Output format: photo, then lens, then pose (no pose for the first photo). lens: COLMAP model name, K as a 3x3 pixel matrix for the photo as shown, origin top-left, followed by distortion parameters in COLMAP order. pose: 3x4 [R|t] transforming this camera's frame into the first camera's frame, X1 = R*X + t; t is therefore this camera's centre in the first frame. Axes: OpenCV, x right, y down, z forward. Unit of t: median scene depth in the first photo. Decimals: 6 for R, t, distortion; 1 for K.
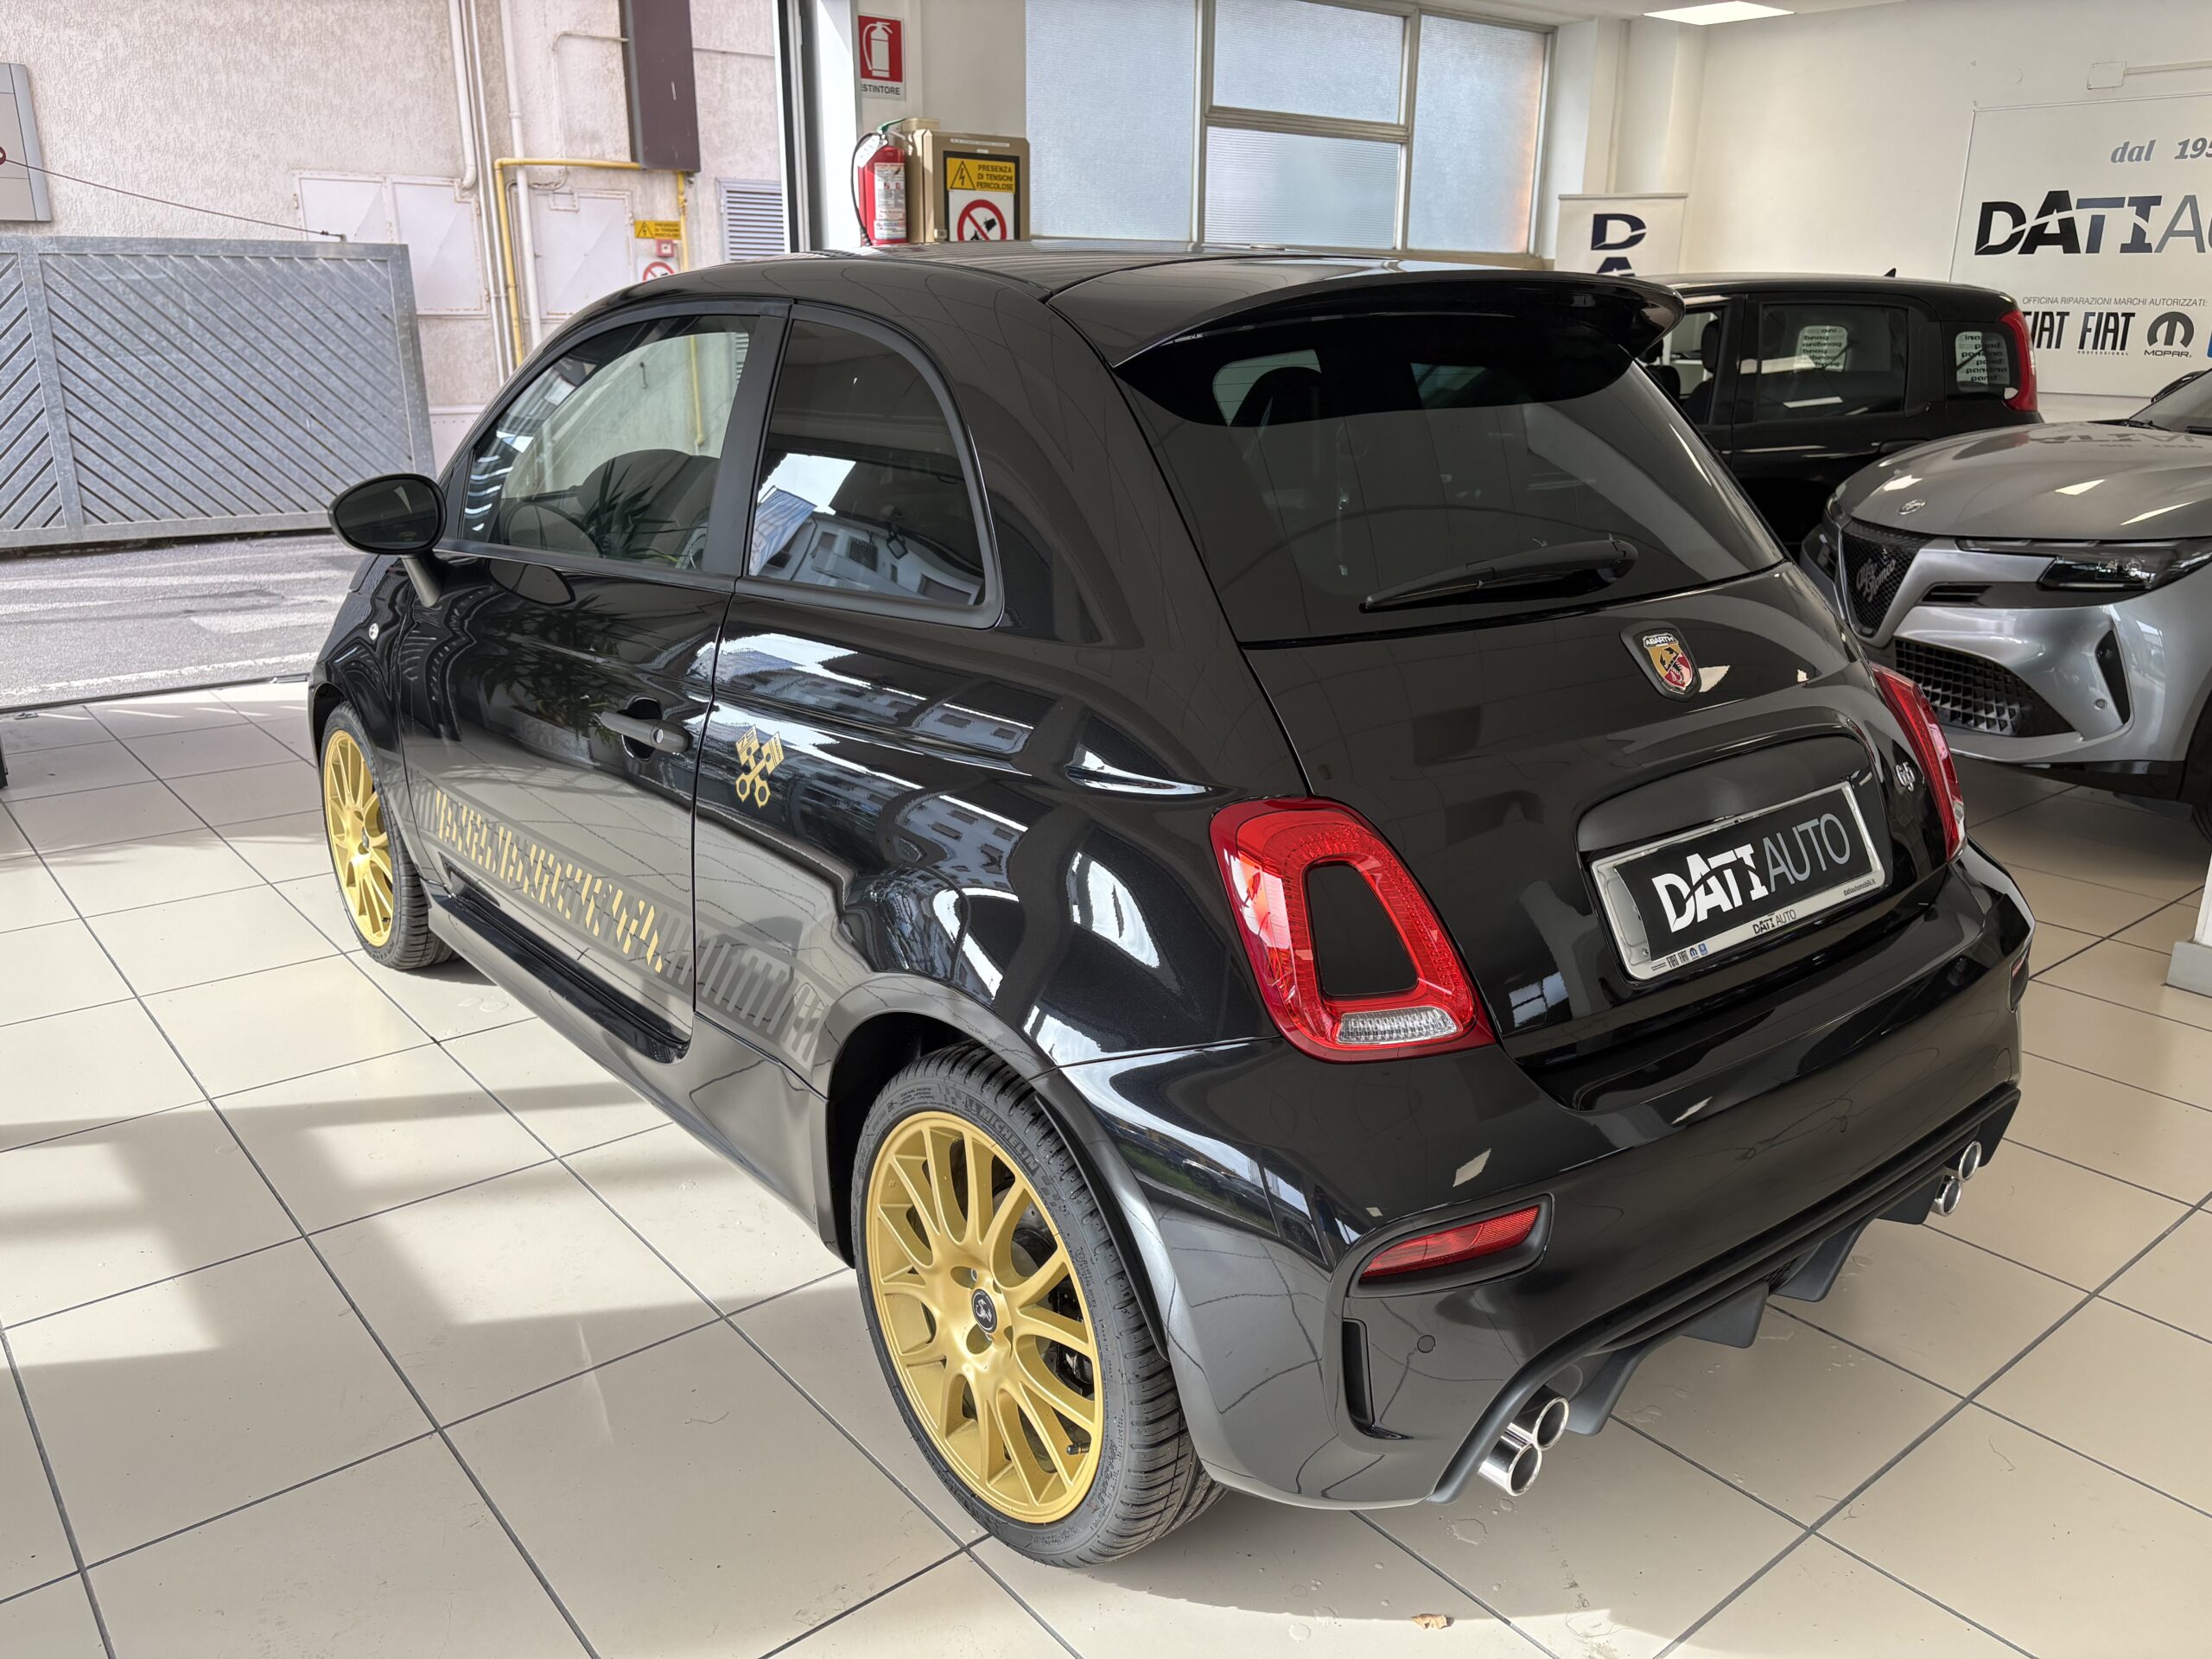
lens RADIAL K [[1641.8, 0, 1082.2], [0, 1641.8, 850.9], [0, 0, 1]] dist [0.085248, -0.100313]
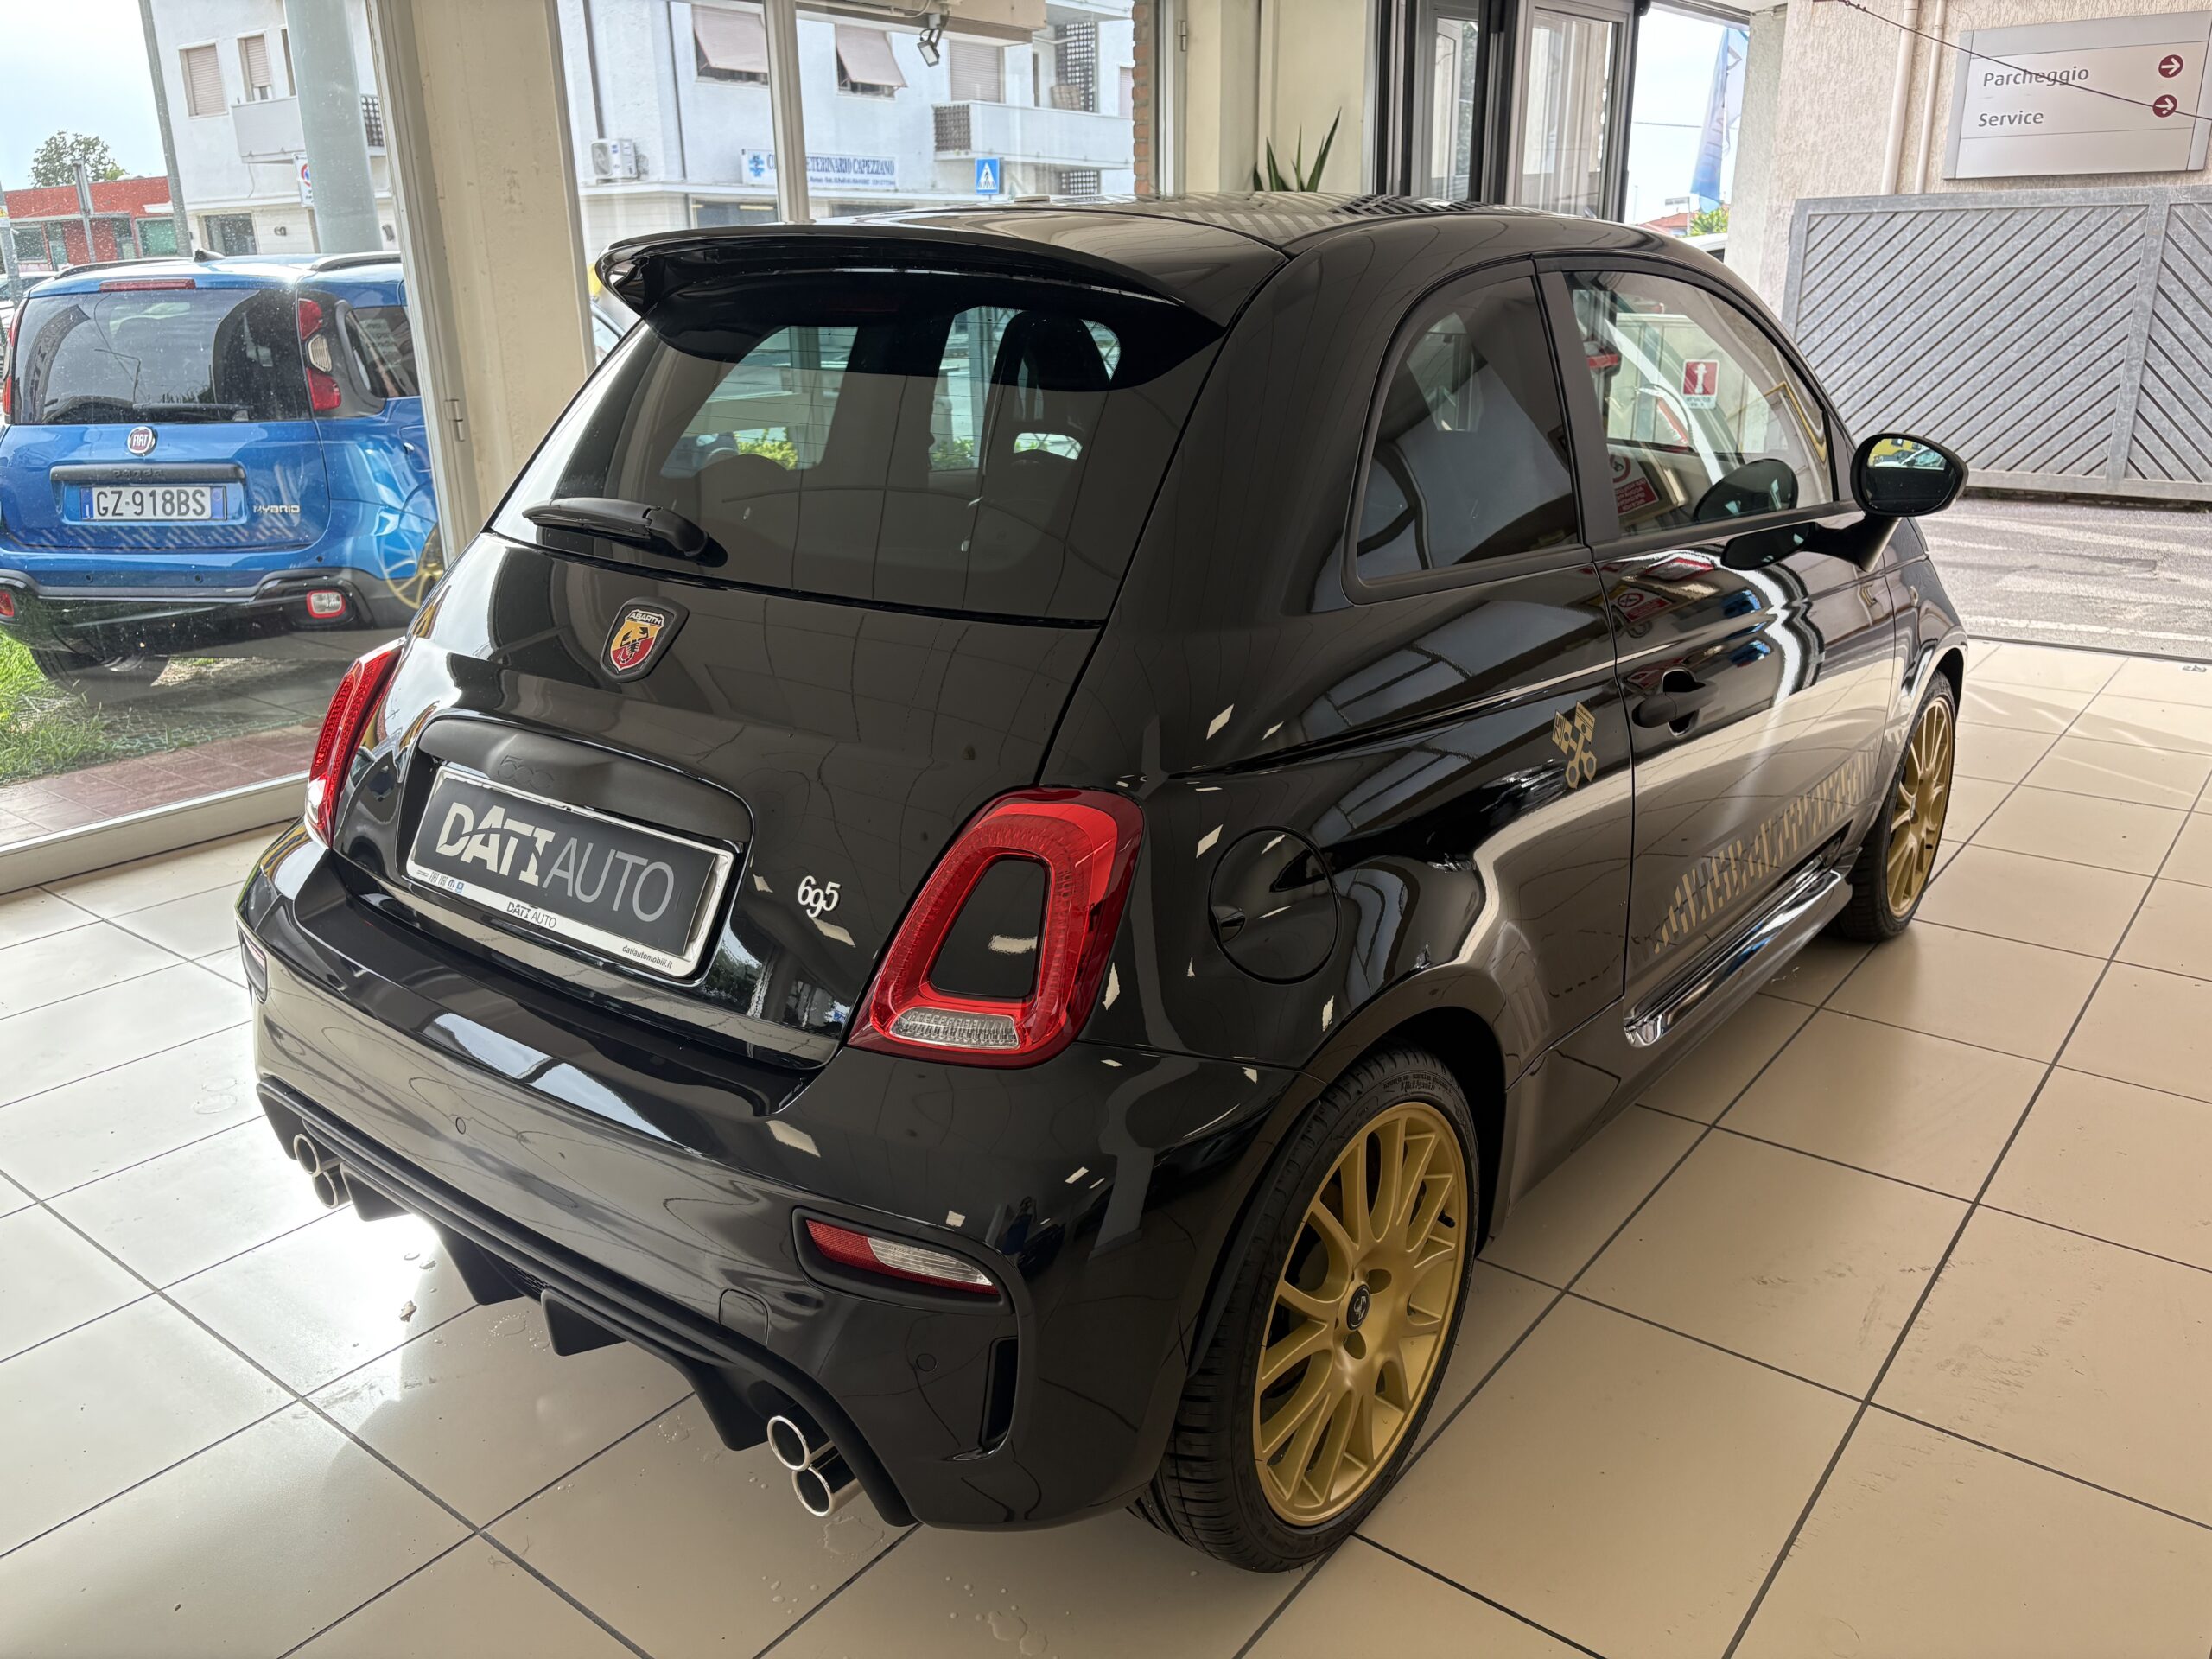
lens RADIAL K [[1671.8, 0, 1115.9], [0, 1671.8, 834.8], [0, 0, 1]] dist [0.040342, -0.062869]
pose [[0.226259, 0.305649, -0.924870, 0.258090], [-0.289339, 0.927727, 0.235810, -0.061109], [0.930102, 0.214247, 0.298343, 0.191248]]
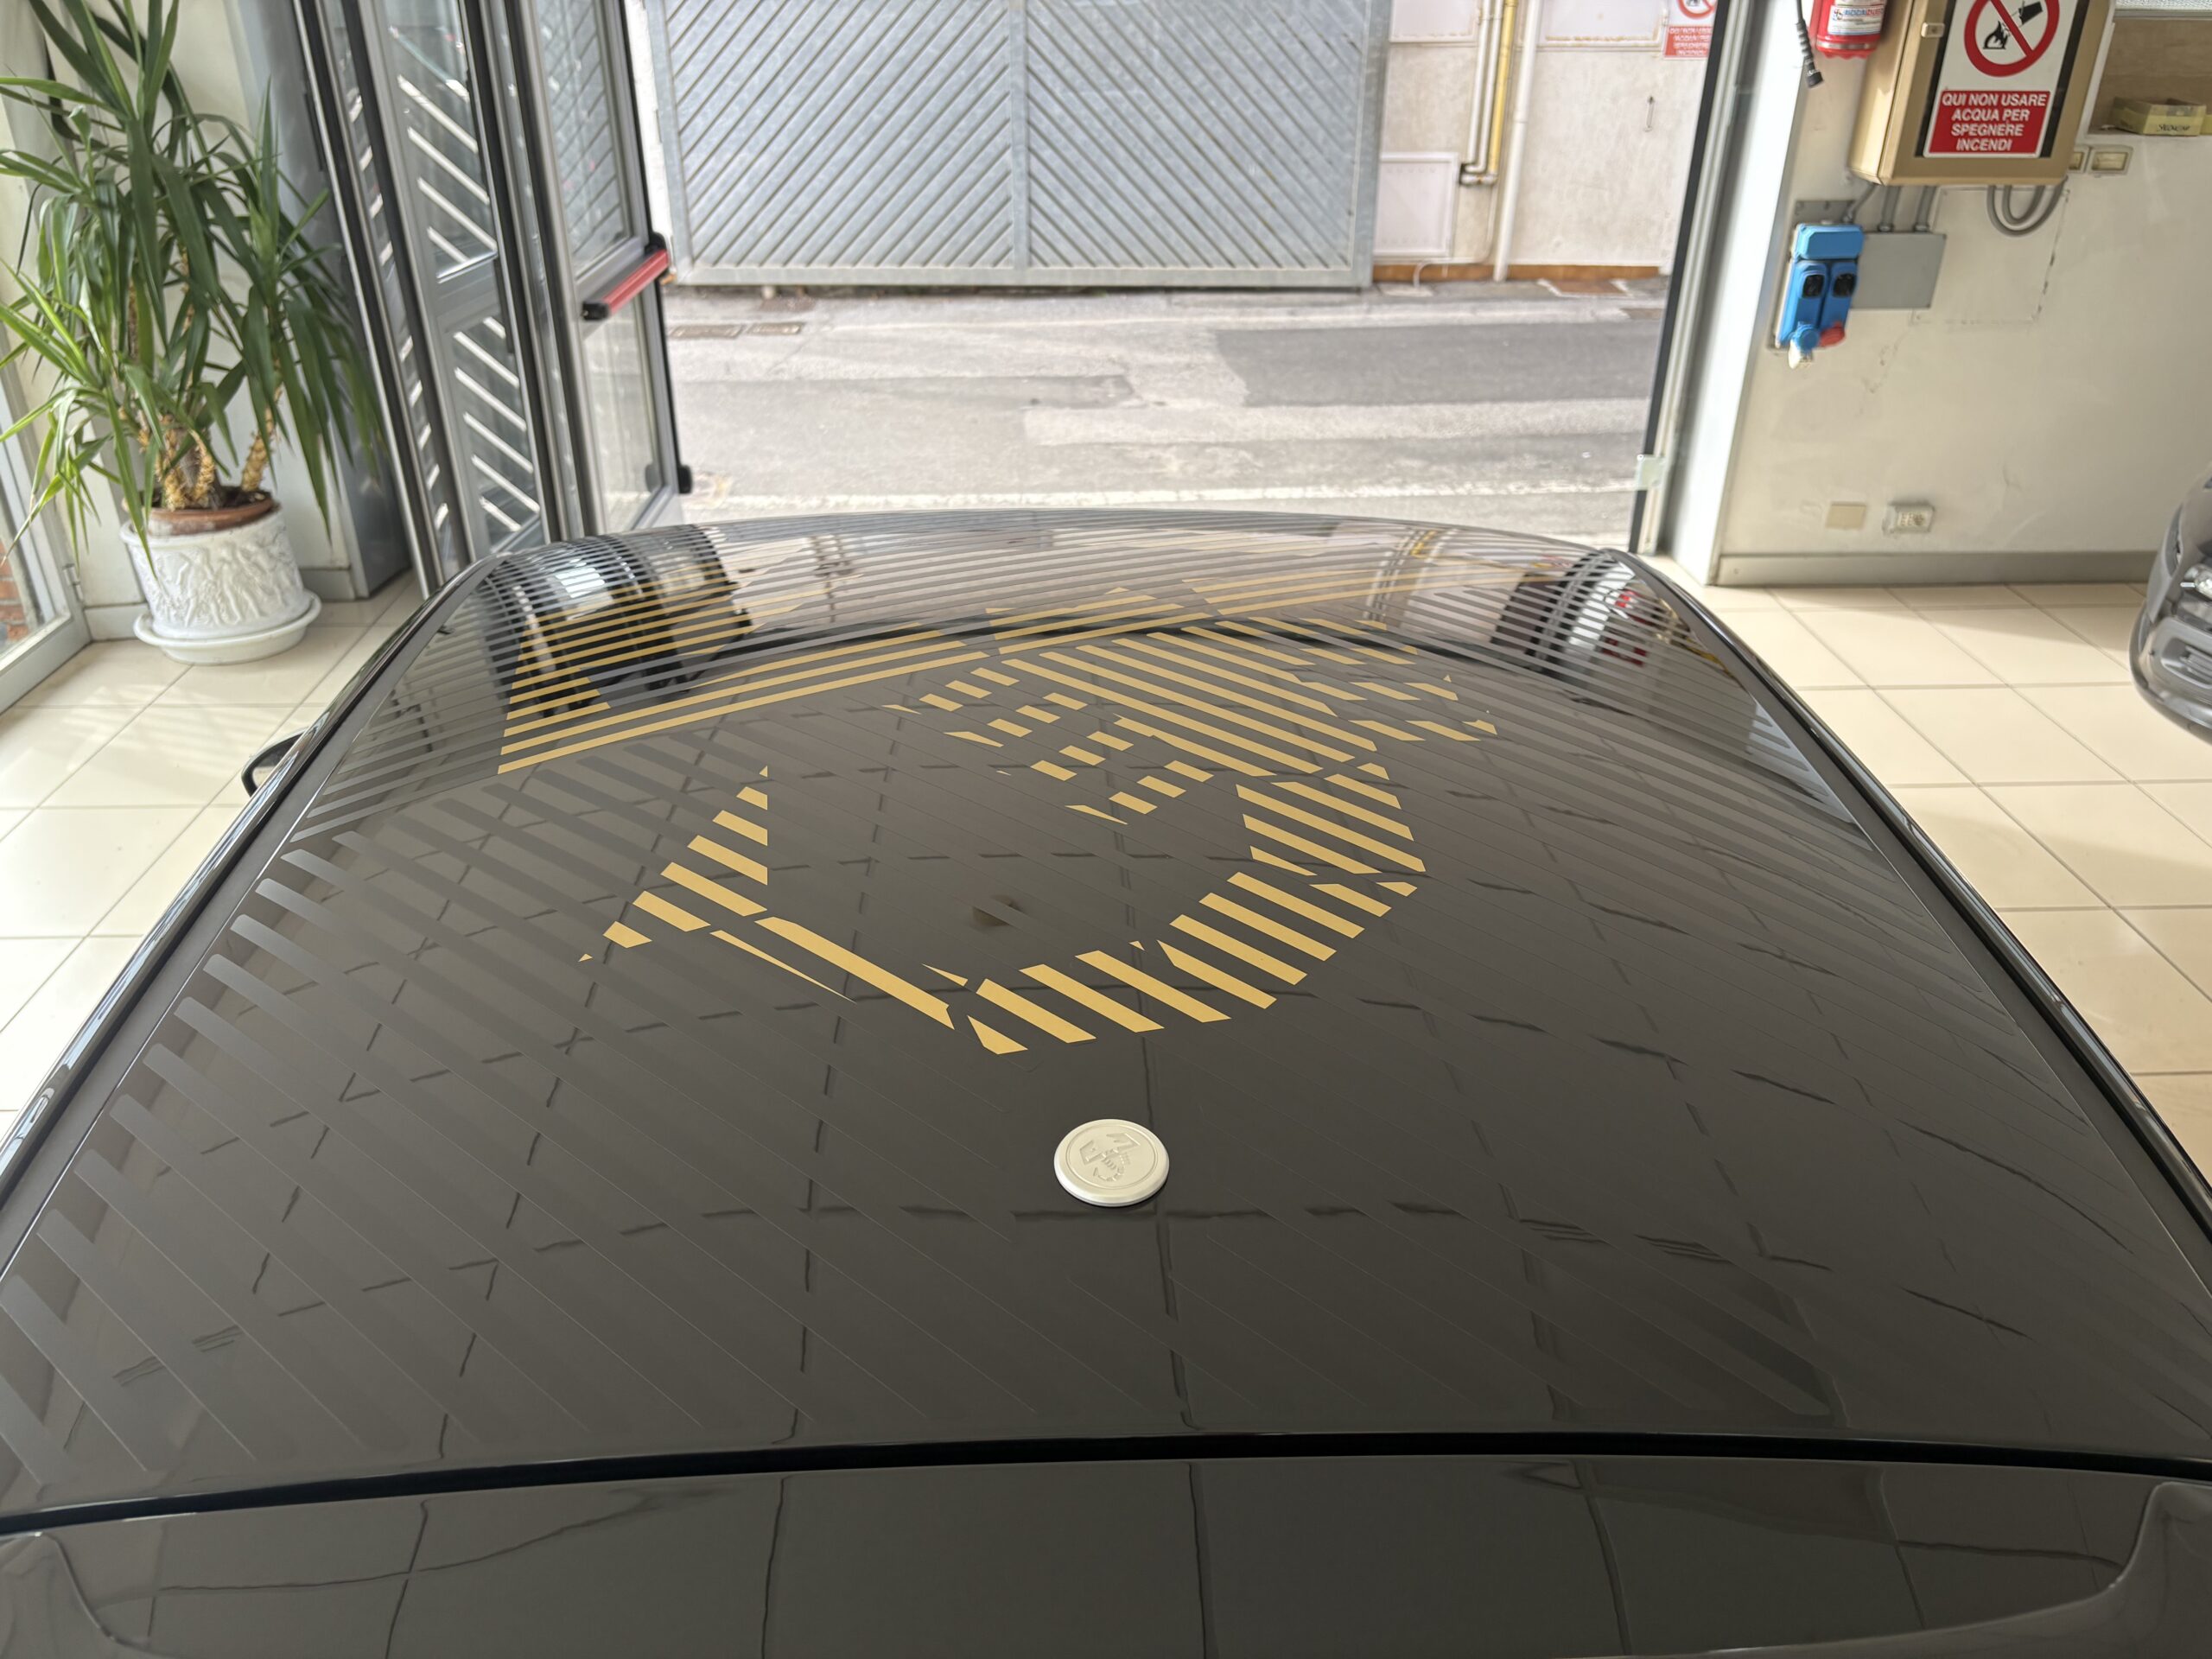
lens RADIAL K [[1653.6, 0, 1099.3], [0, 1653.6, 826.9], [0, 0, 1]] dist [0.080912, -0.101519]
pose [[0.804931, 0.282519, -0.521794, 0.056106], [-0.186565, 0.955279, 0.229426, -0.112098], [0.563276, -0.087324, 0.821642, 0.171723]]
